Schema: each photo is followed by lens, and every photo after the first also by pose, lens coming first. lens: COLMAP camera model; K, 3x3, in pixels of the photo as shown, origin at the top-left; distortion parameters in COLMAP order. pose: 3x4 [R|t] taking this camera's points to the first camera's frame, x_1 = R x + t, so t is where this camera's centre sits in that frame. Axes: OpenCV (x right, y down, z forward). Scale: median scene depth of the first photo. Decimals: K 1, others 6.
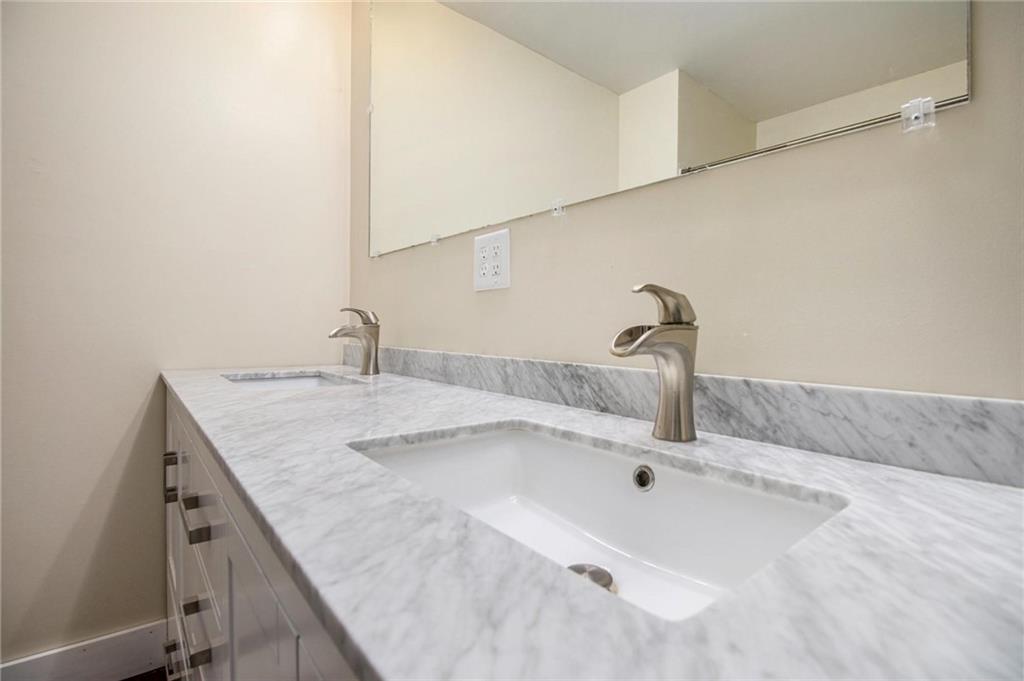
lens RADIAL K [[472.8, 0, 521.2], [0, 472.8, 329.8], [0, 0, 1]] dist [-0.000918, -0.000244]
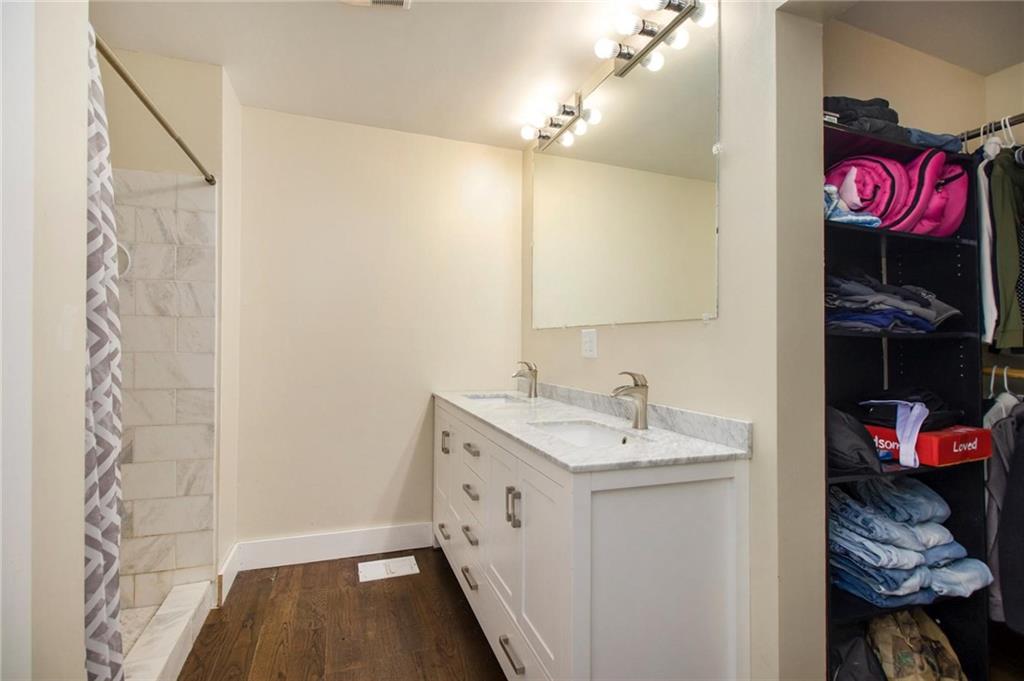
lens RADIAL K [[472.8, 0, 509.9], [0, 472.8, 338.3], [0, 0, 1]] dist [-0.000918, -0.000244]
pose [[0.935394, -0.009514, -0.353480, 0.337226], [0.002041, 0.999767, -0.021508, -0.128405], [0.353602, 0.019397, 0.935195, -1.016379]]
